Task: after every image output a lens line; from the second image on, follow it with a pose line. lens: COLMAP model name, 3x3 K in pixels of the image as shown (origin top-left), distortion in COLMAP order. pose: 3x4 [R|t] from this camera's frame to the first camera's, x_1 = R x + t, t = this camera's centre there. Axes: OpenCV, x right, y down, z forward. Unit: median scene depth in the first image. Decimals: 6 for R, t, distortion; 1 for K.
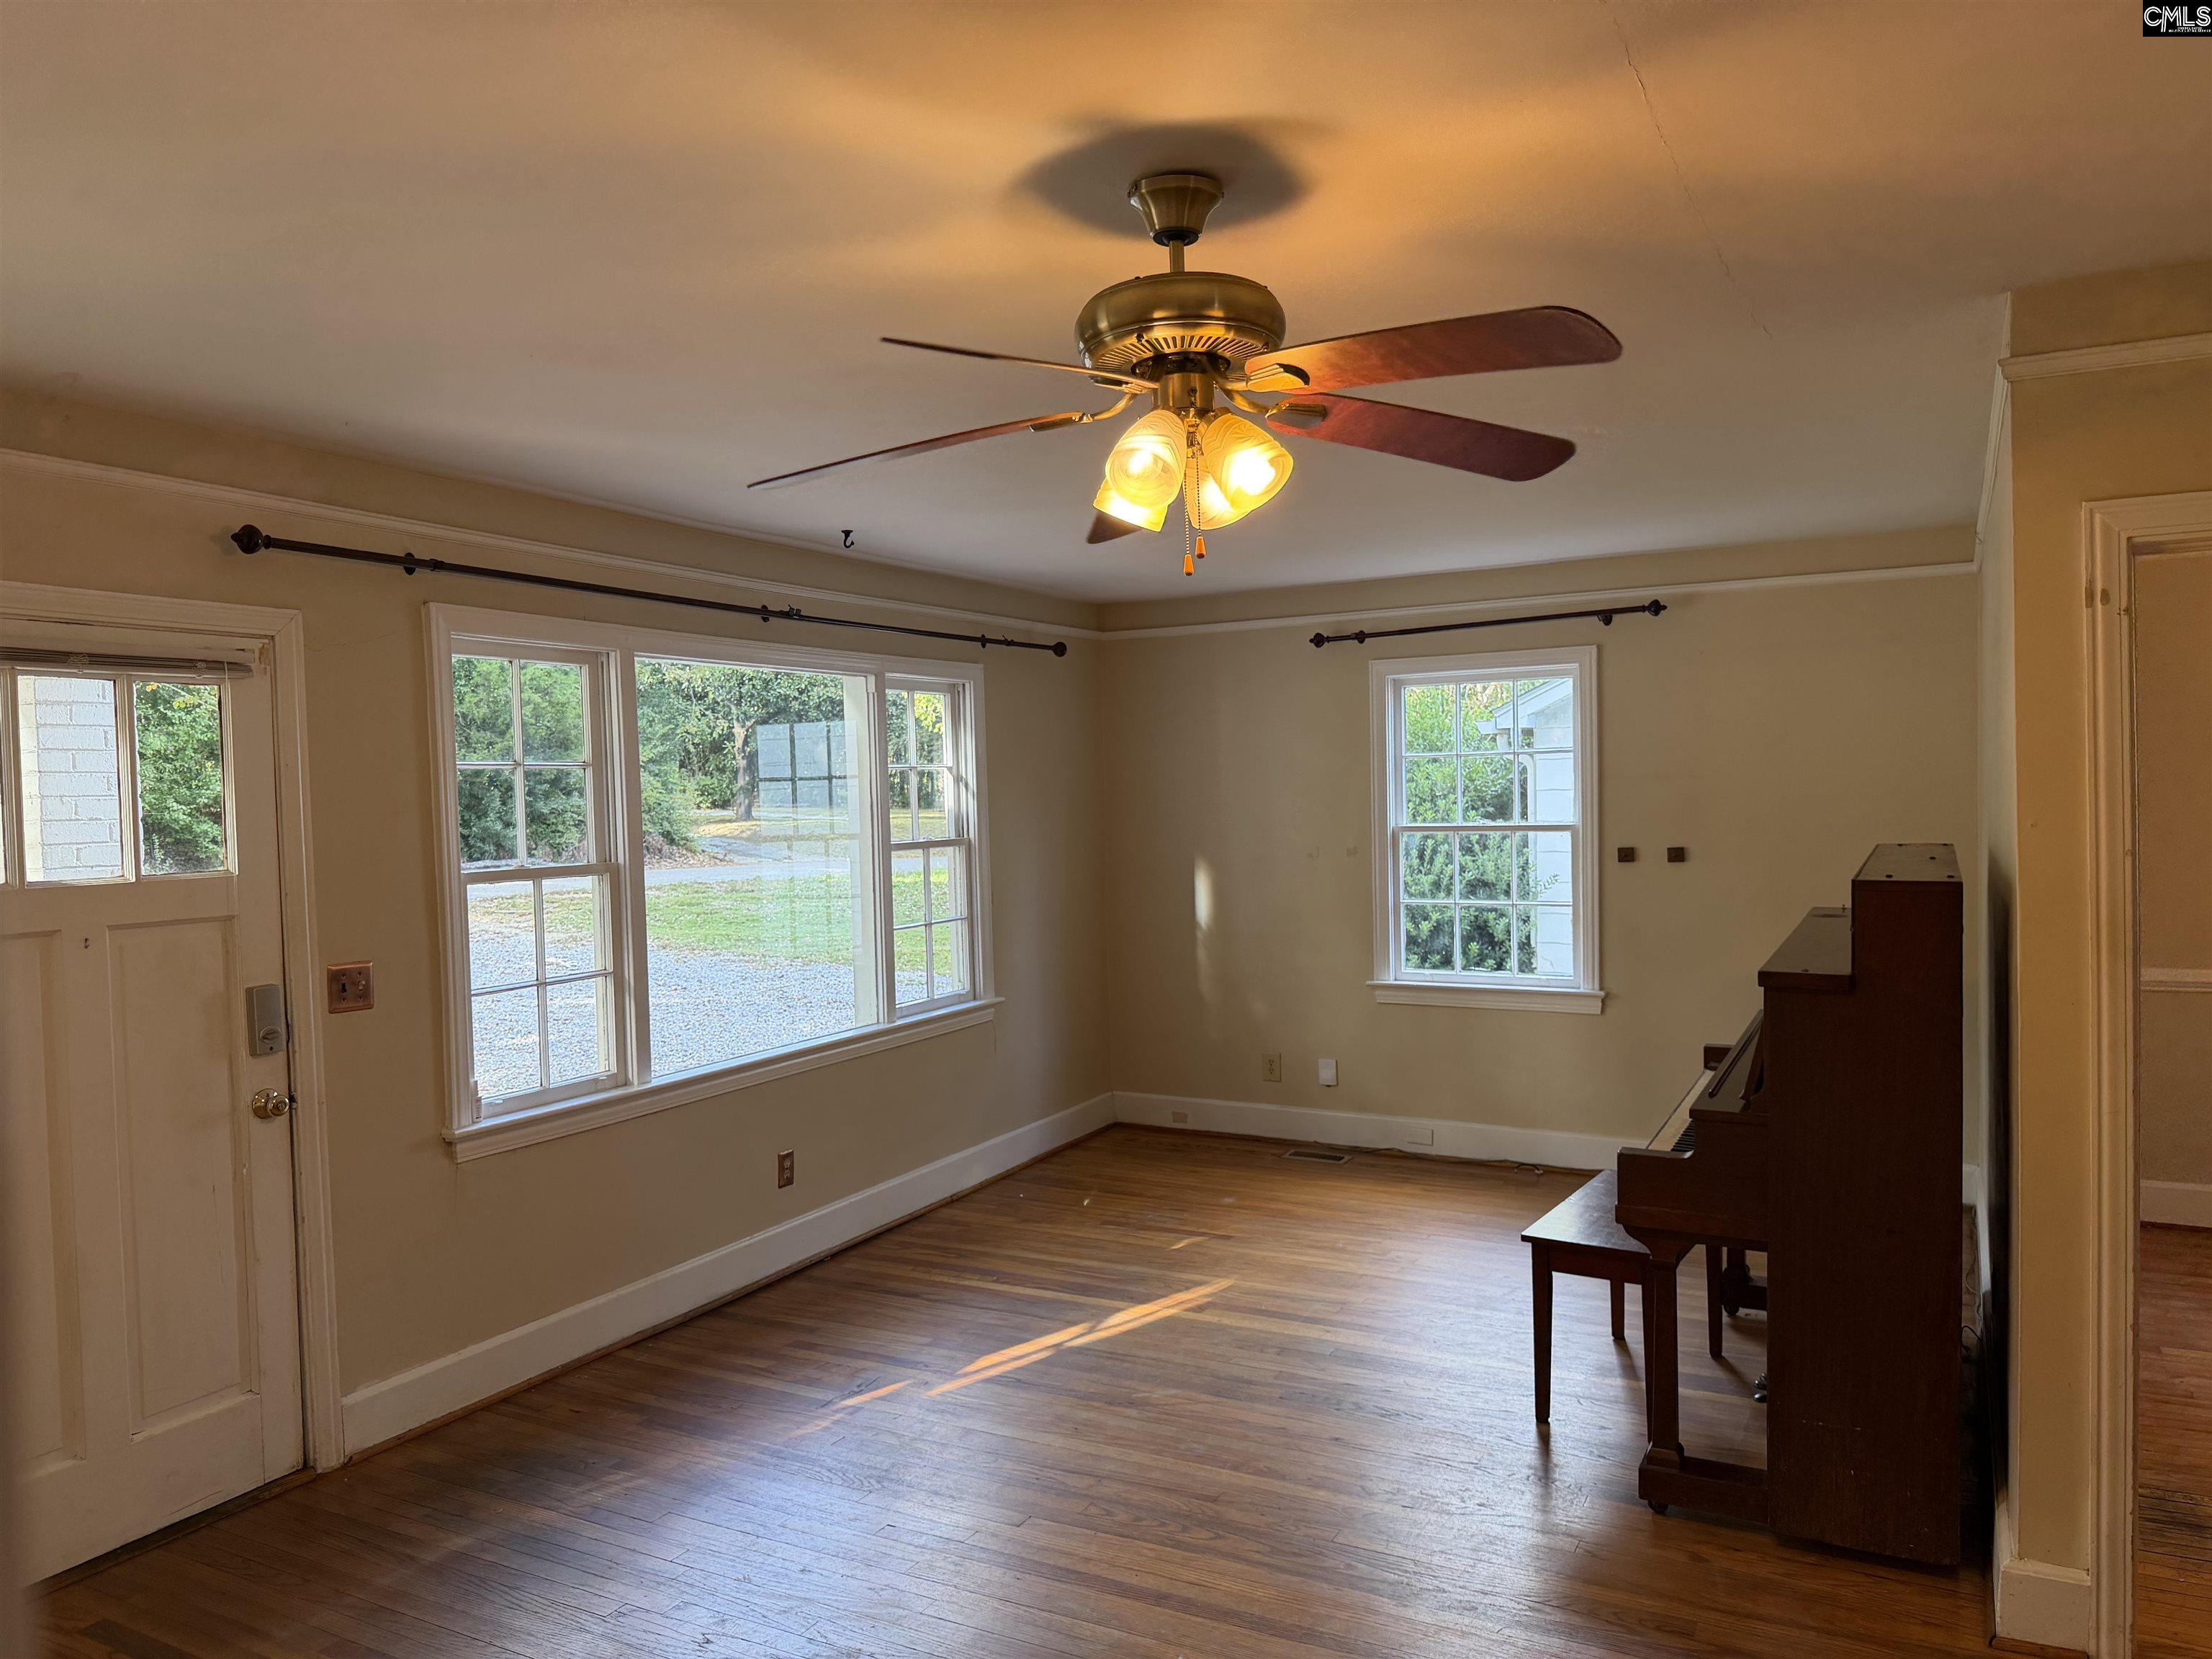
lens RADIAL K [[1530.2, 0, 1106.0], [0, 1530.2, 829.5], [0, 0, 1]] dist [-0.003939, -0.002250]
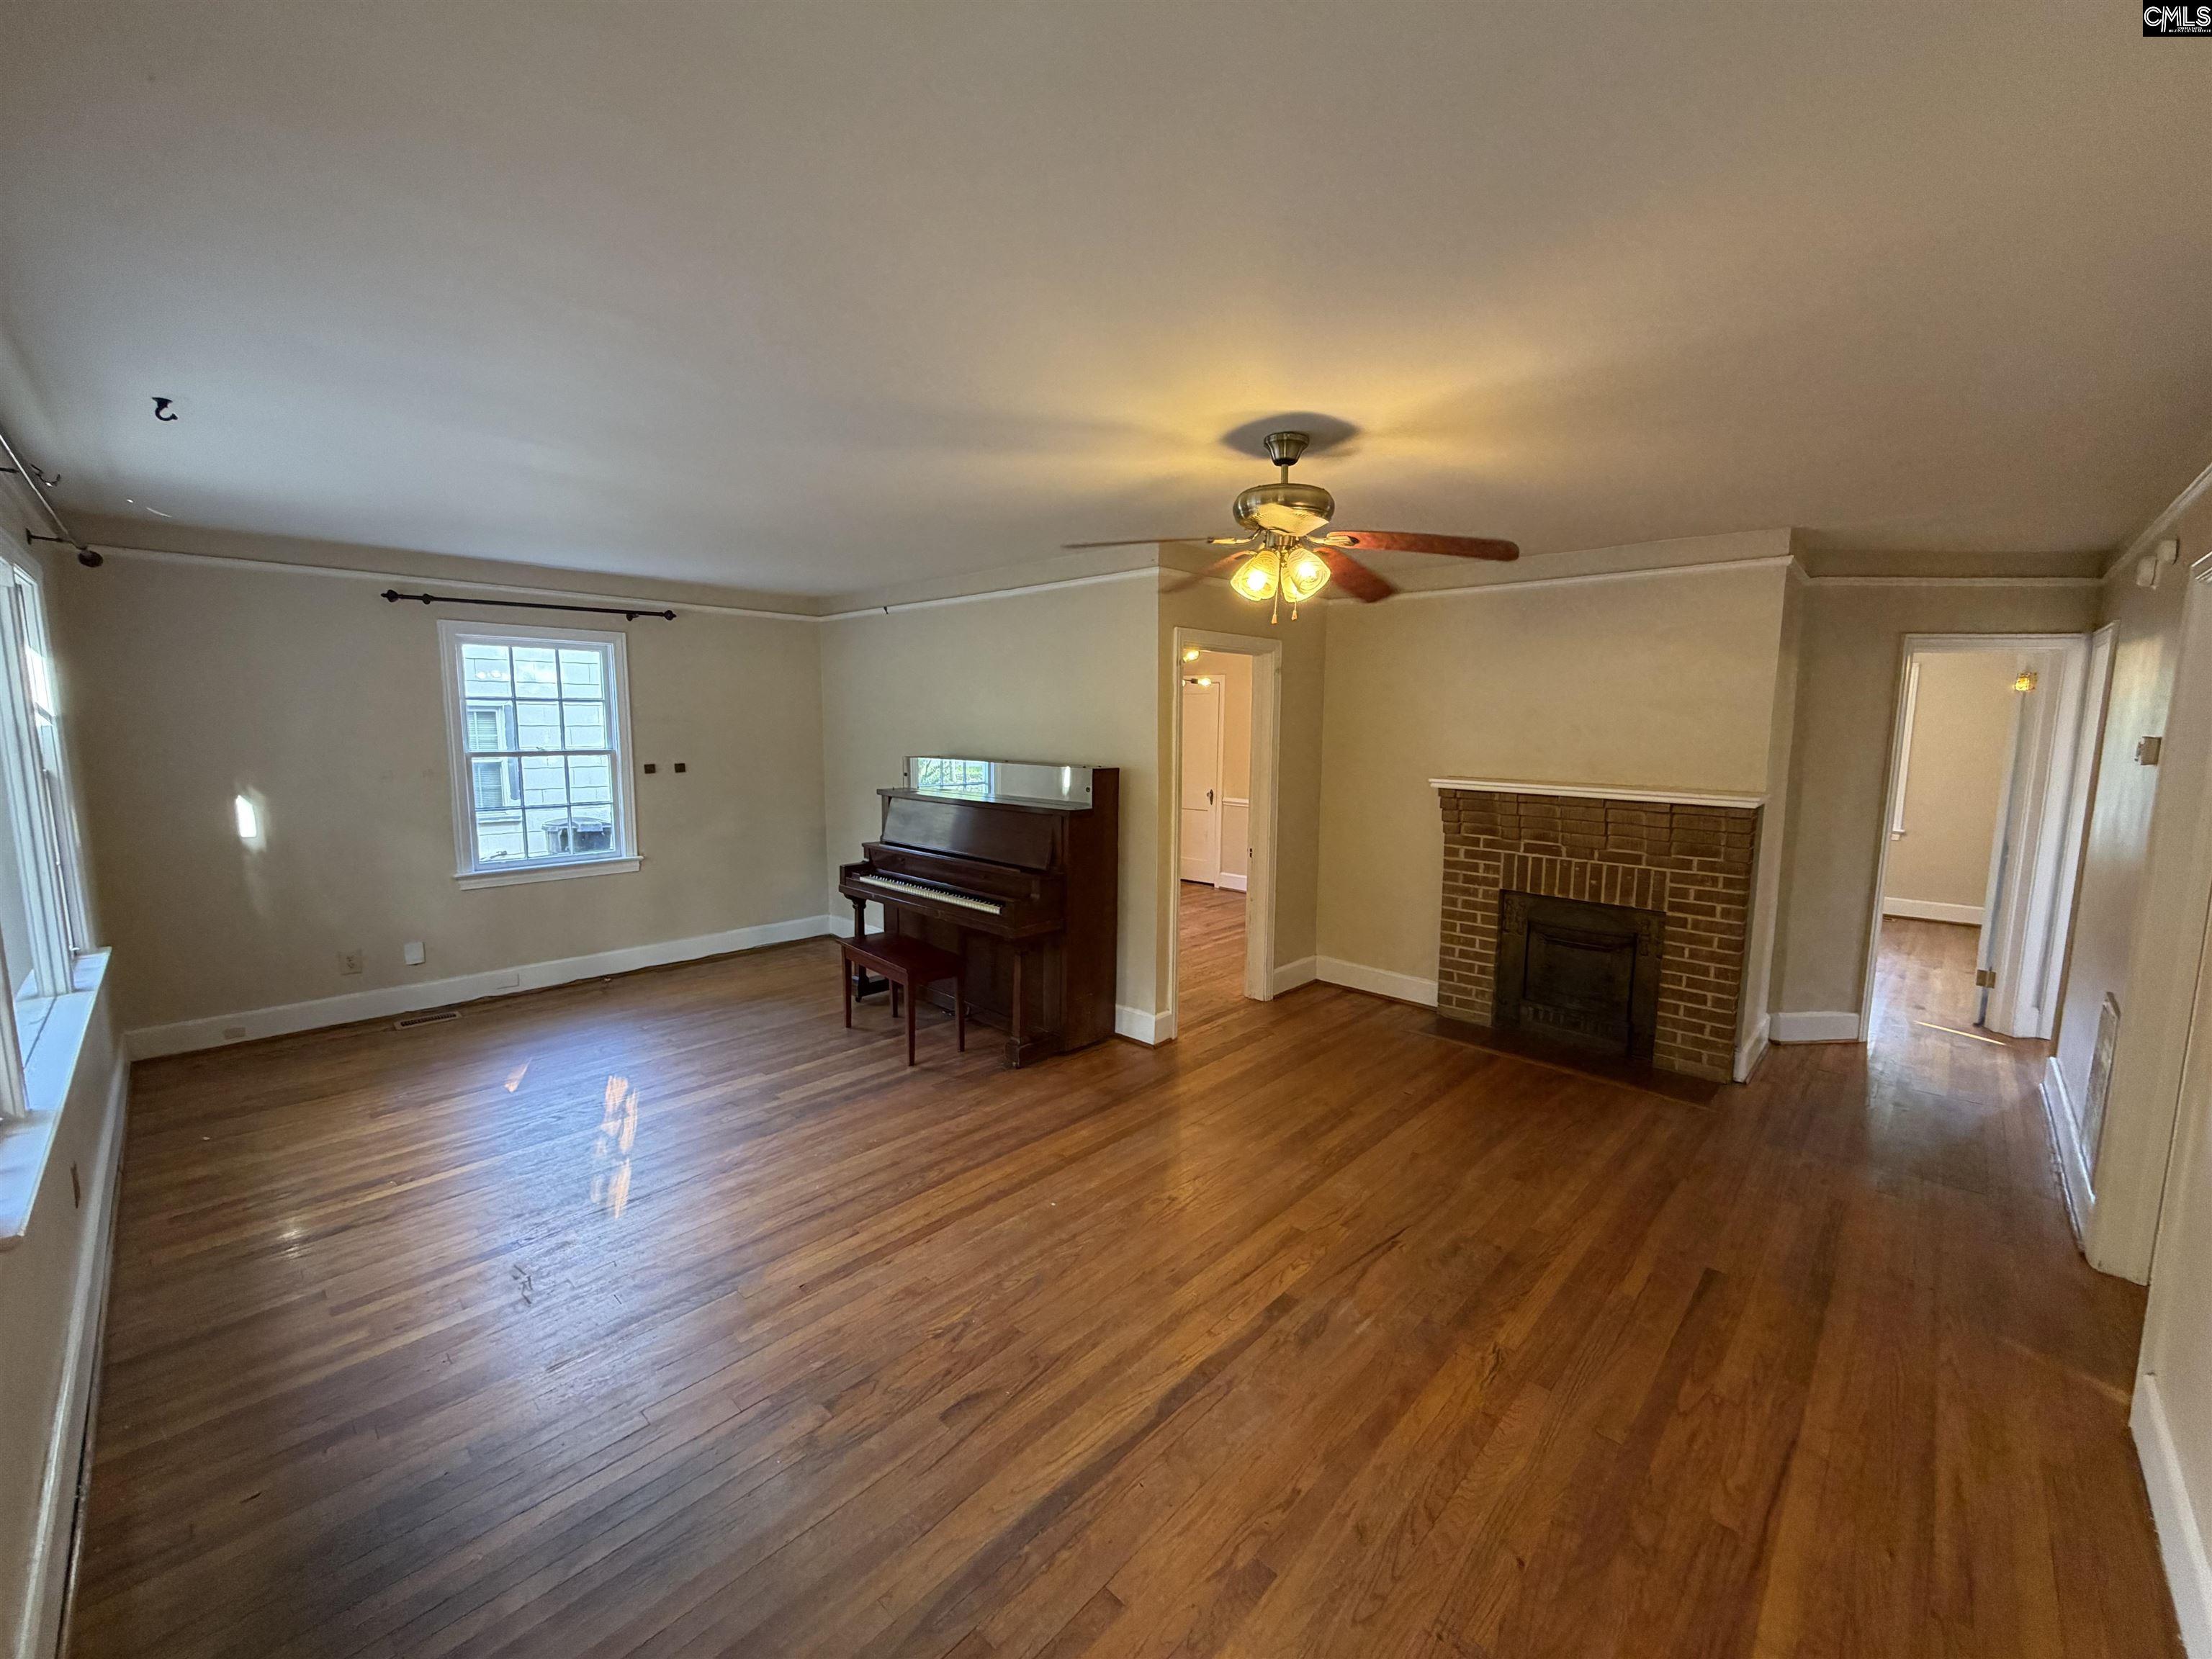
lens RADIAL K [[885.4, 0, 1106.0], [0, 885.4, 829.5], [0, 0, 1]] dist [-0.000551, 0.000311]
pose [[0.267287, -0.084359, 0.959917, -0.425485], [0.010239, 0.996353, 0.084710, 0.004593], [-0.963563, -0.012813, 0.267176, 0.309776]]
